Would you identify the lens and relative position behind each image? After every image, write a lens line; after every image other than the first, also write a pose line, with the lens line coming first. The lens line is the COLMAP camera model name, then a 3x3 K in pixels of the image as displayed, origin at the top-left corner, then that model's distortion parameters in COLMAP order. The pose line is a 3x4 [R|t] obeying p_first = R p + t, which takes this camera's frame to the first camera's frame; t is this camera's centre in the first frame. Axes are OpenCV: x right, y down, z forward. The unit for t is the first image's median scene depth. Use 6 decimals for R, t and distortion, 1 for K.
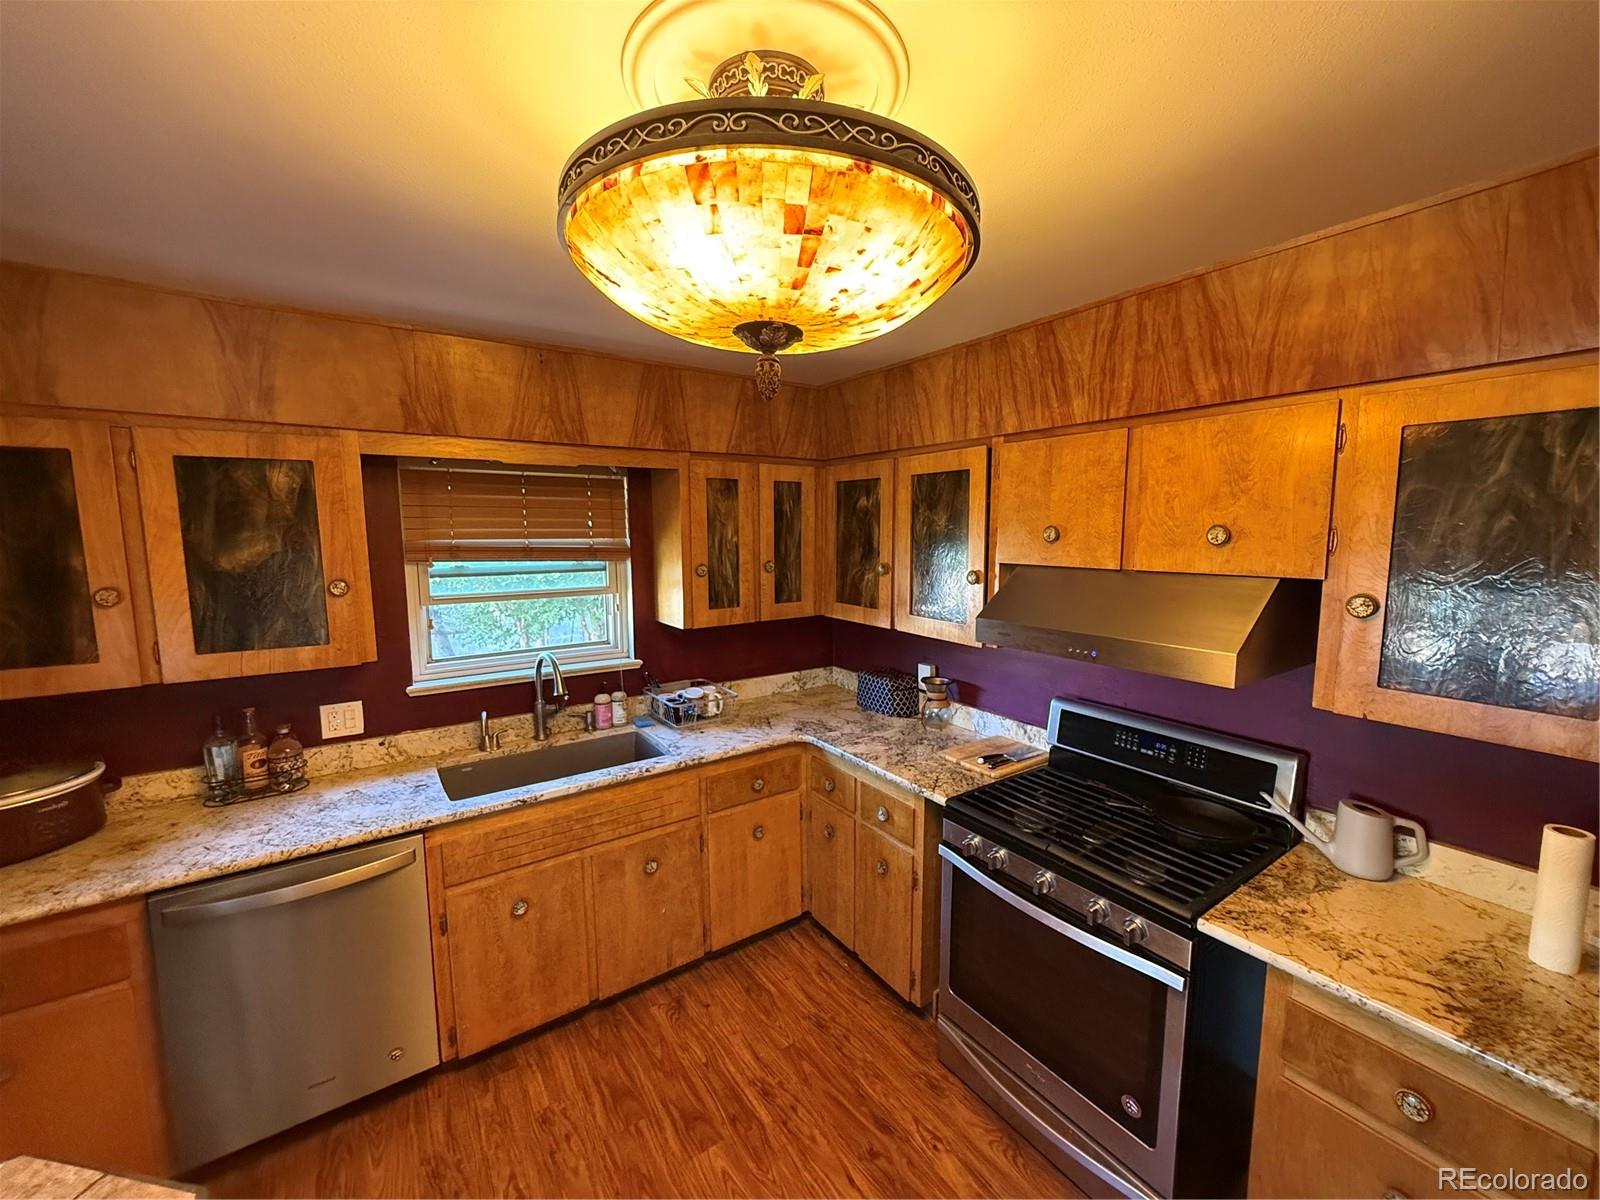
lens RADIAL K [[636.2, 0, 800.0], [0, 636.2, 600.0], [0, 0, 1]] dist [-0.000988, 0.000309]
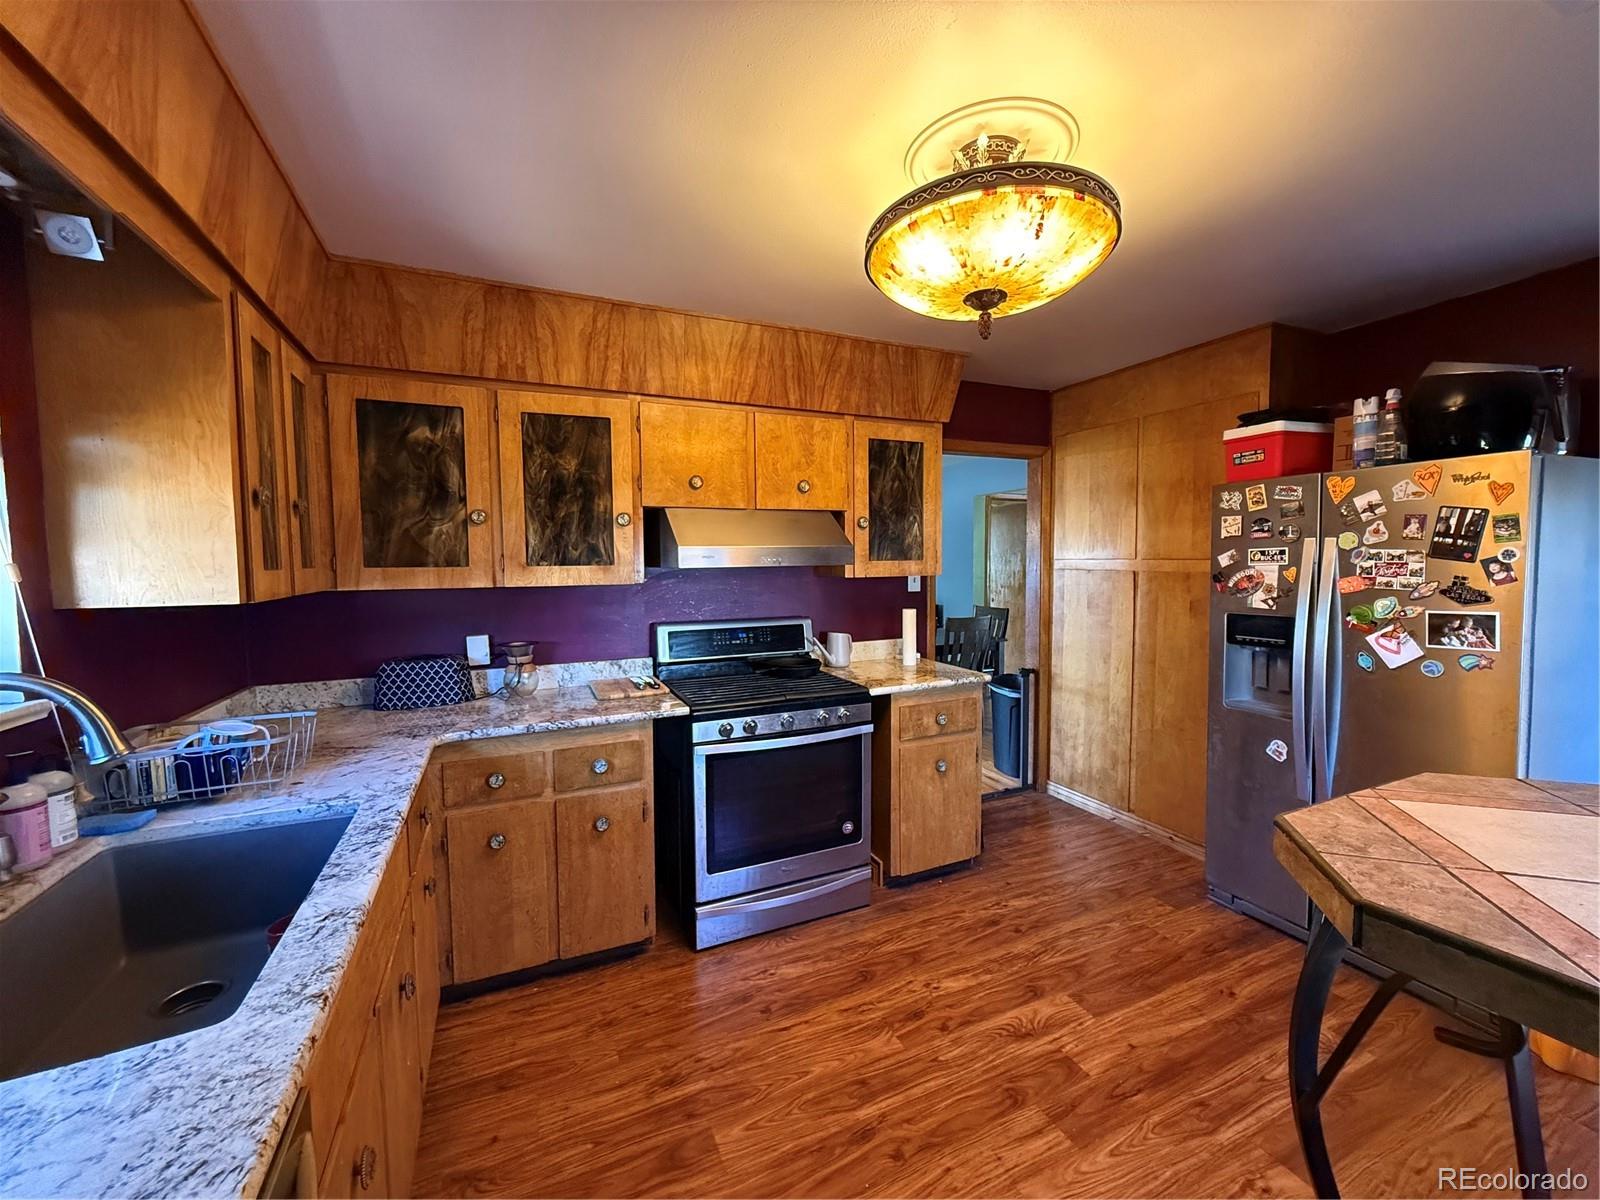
lens RADIAL K [[636.2, 0, 800.0], [0, 636.2, 600.0], [0, 0, 1]] dist [-0.000988, 0.000309]
pose [[0.173976, -0.062028, 0.982794, -0.830551], [0.122707, 0.991601, 0.040862, 0.103702], [-0.977075, 0.113487, 0.180126, 0.586788]]
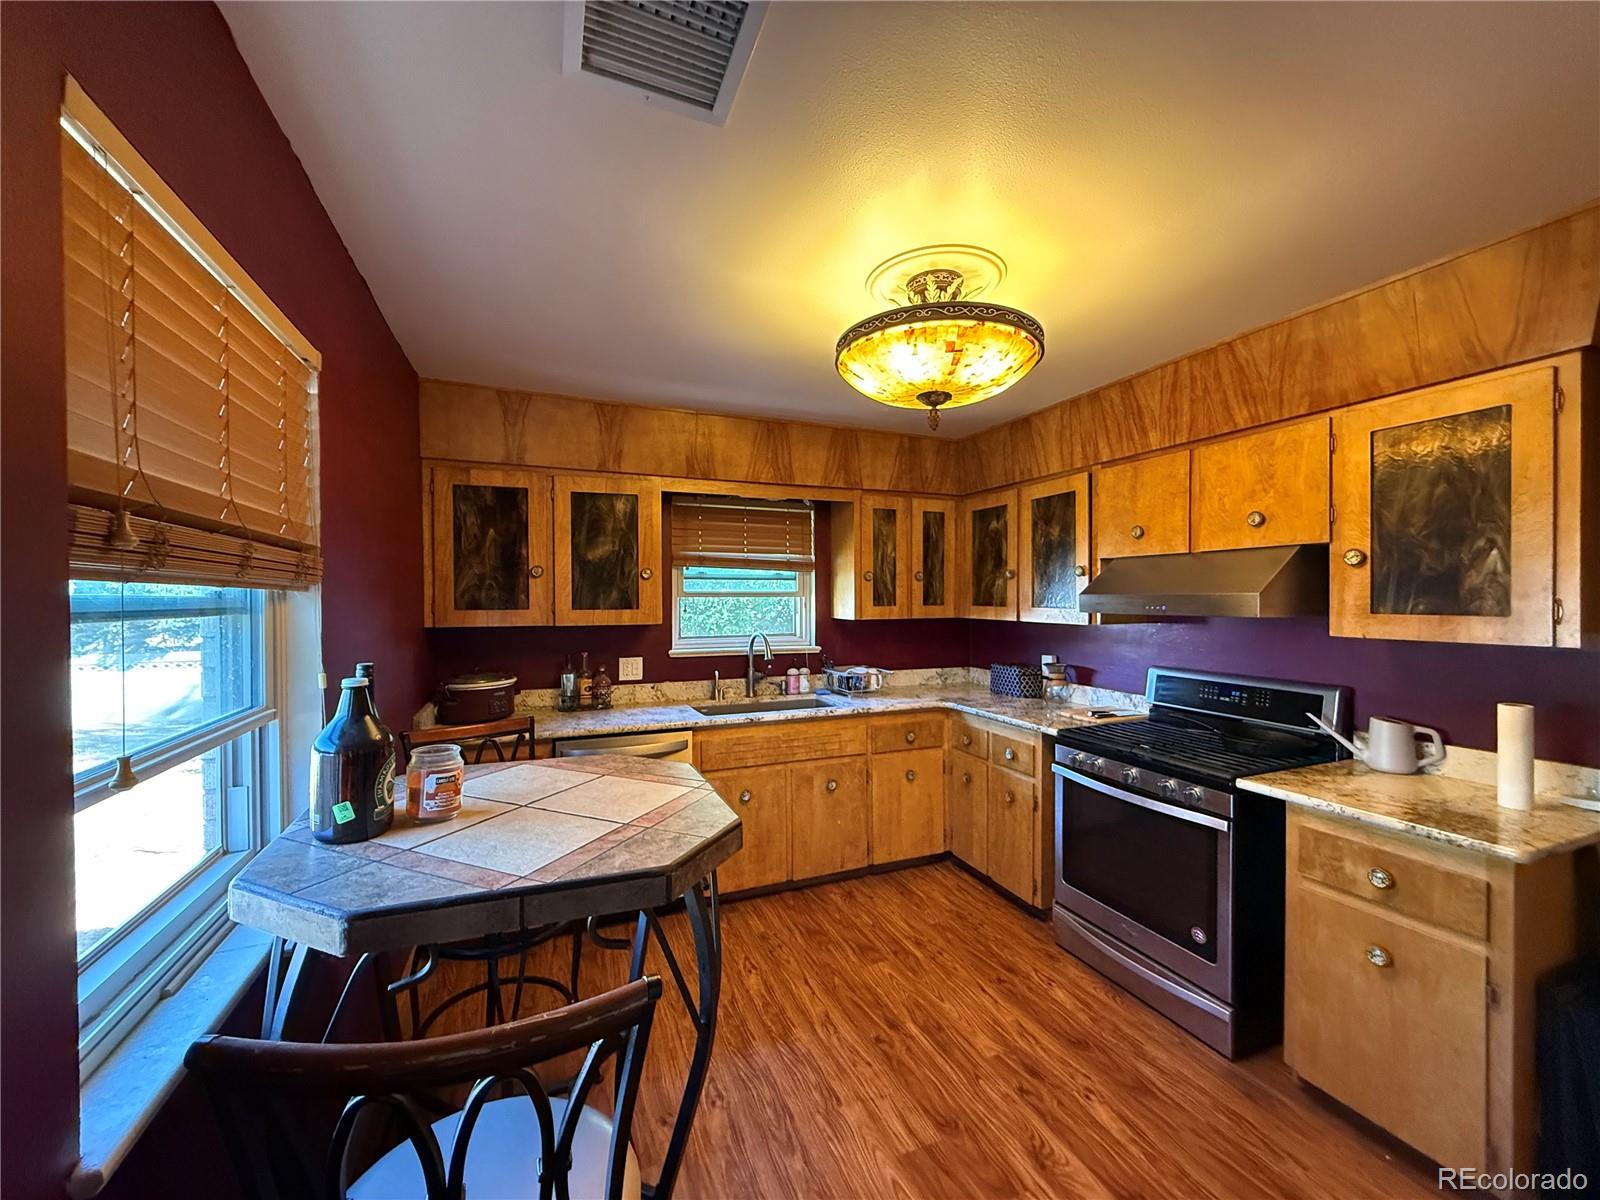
lens RADIAL K [[633.3, 0, 799.0], [0, 633.3, 604.5], [0, 0, 1]] dist [0.000023, 0.000136]
pose [[0.977158, 0.003378, -0.212489, -0.018542], [-0.024768, 0.994870, -0.098087, 0.194864], [0.211067, 0.101109, 0.972228, -0.429319]]
